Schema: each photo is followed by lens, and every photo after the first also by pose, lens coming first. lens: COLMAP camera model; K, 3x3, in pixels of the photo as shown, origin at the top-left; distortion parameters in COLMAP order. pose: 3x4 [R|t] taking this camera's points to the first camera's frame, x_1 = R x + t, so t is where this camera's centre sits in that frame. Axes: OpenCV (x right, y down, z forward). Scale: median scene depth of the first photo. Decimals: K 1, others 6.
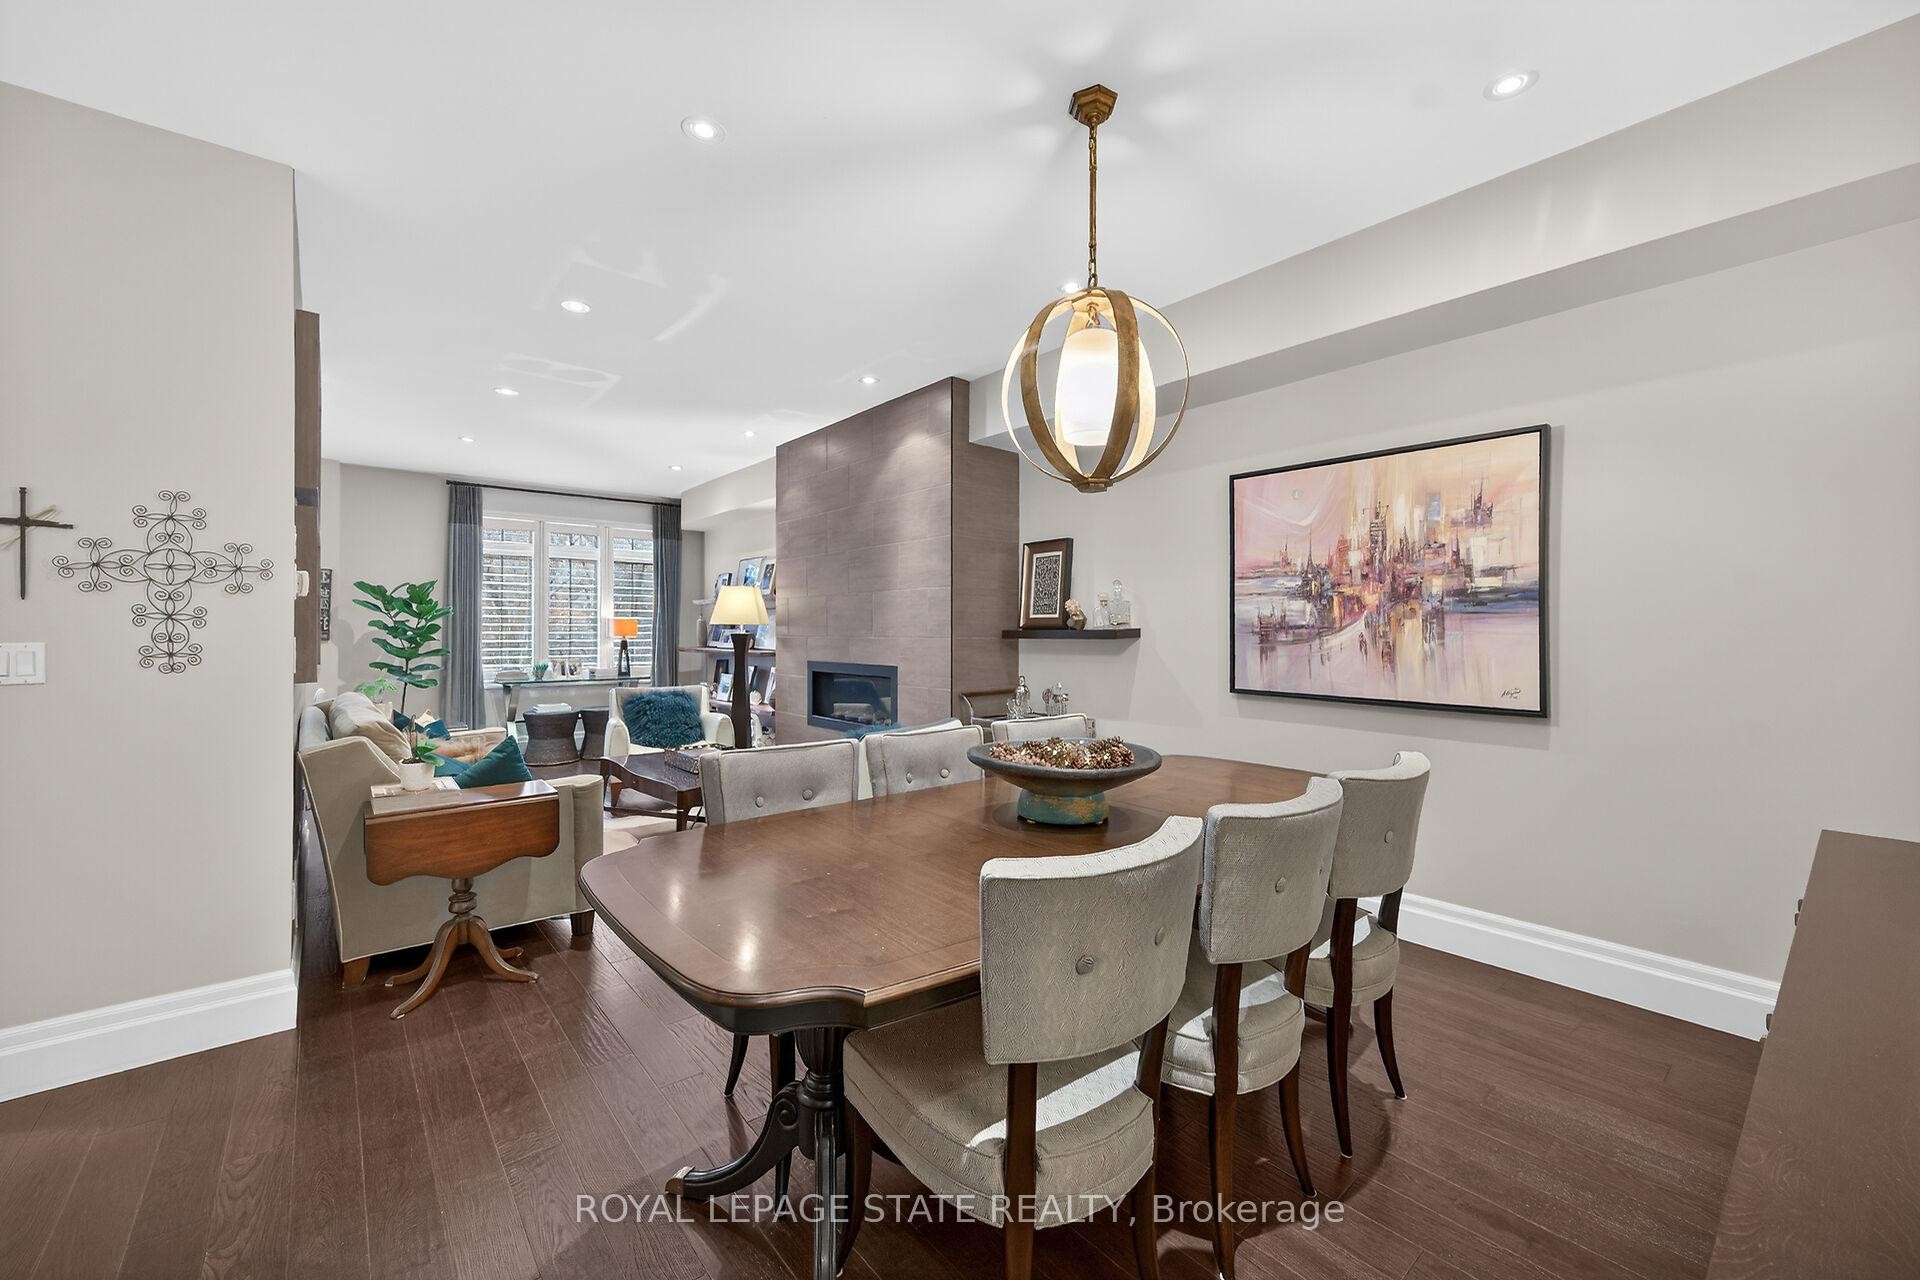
lens RADIAL K [[760.2, 0, 945.2], [0, 760.2, 635.0], [0, 0, 1]] dist [0.002185, -0.000281]
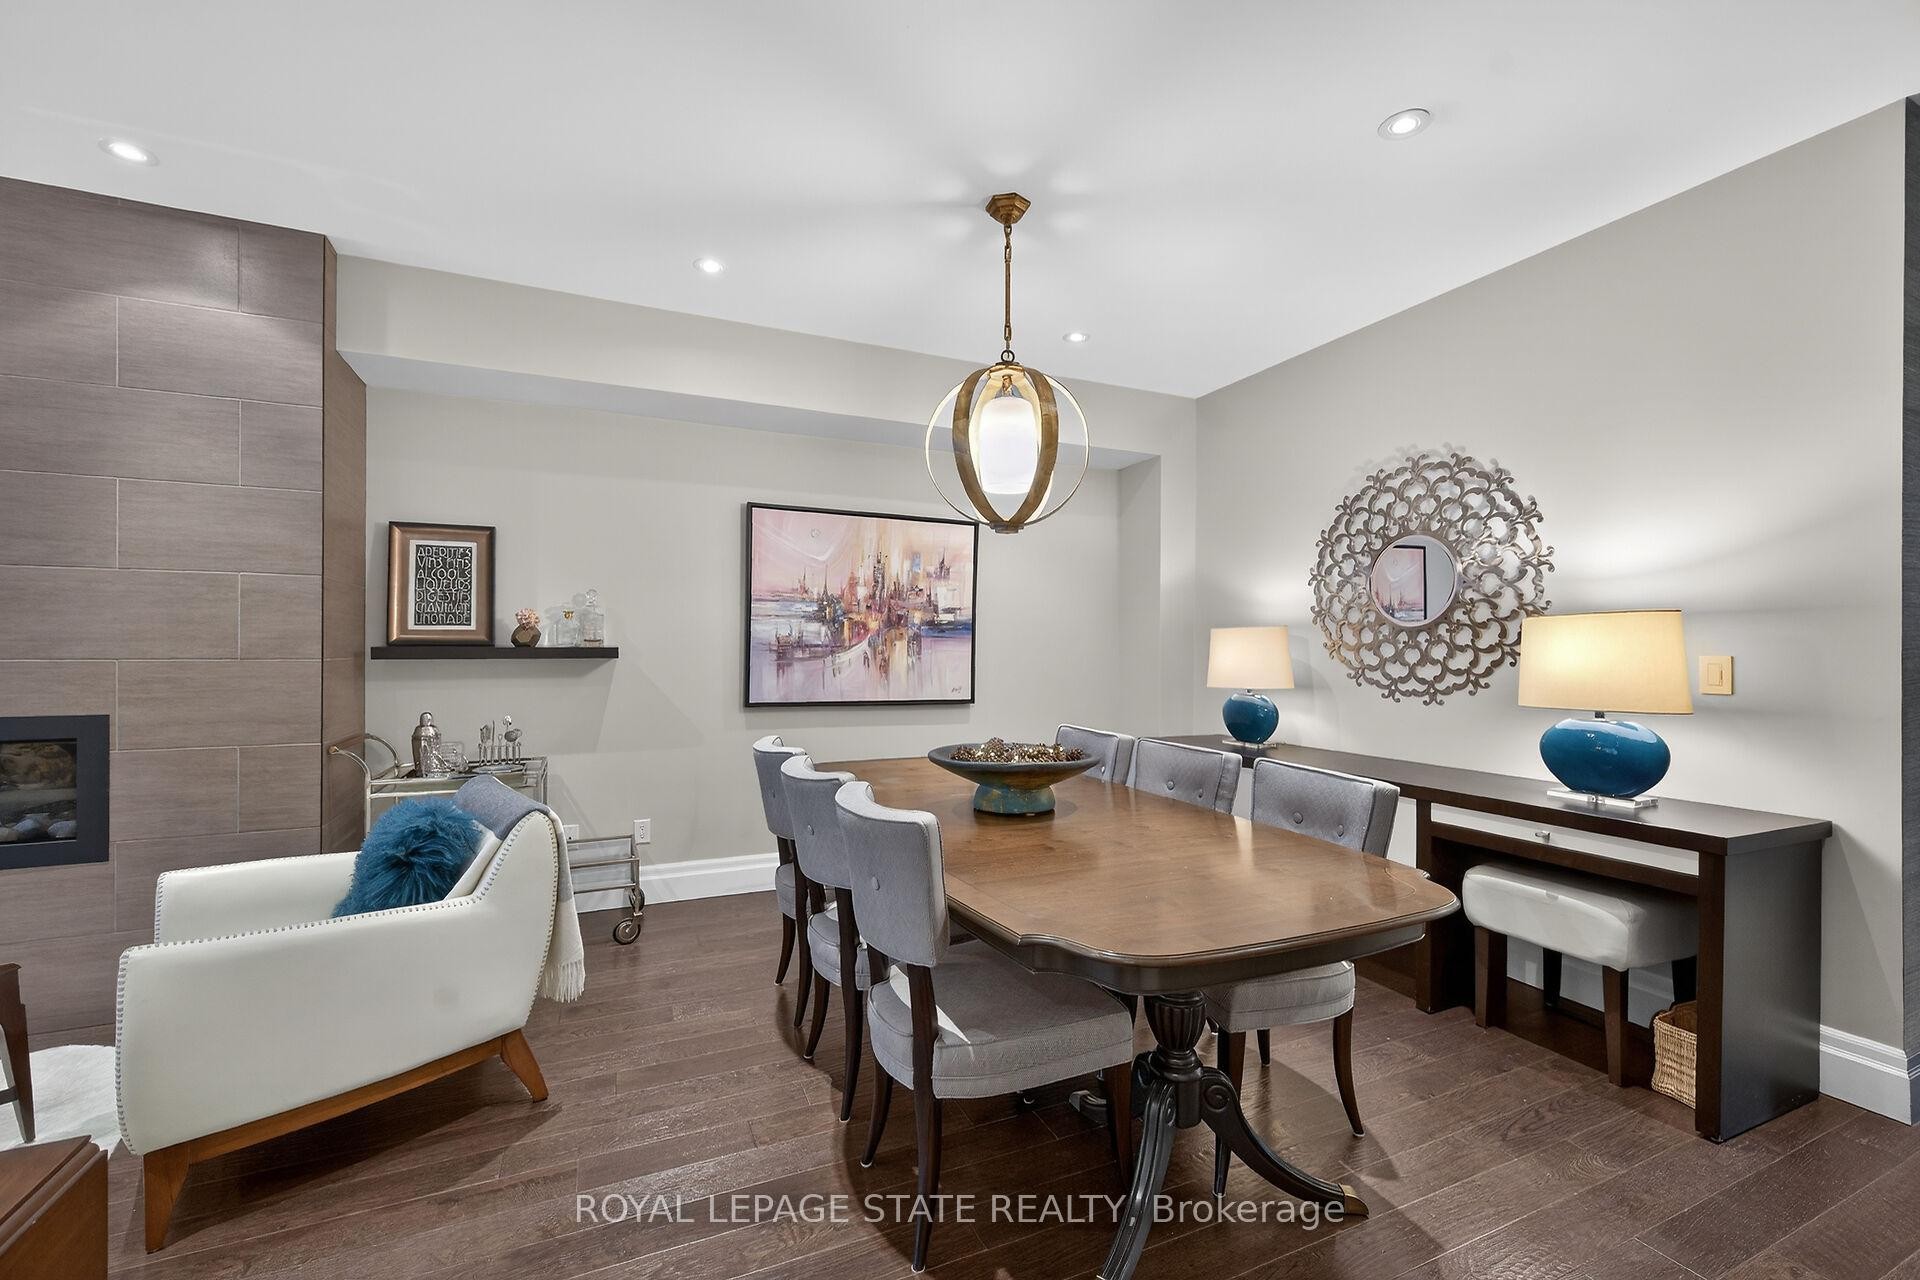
lens RADIAL K [[760.2, 0, 914.0], [0, 760.2, 641.0], [0, 0, 1]] dist [0.002185, -0.000281]
pose [[0.284008, 0.000691, 0.958822, -0.655559], [0.000009, 1.000000, -0.000723, -0.018064], [-0.958822, 0.000214, 0.284007, 0.543923]]
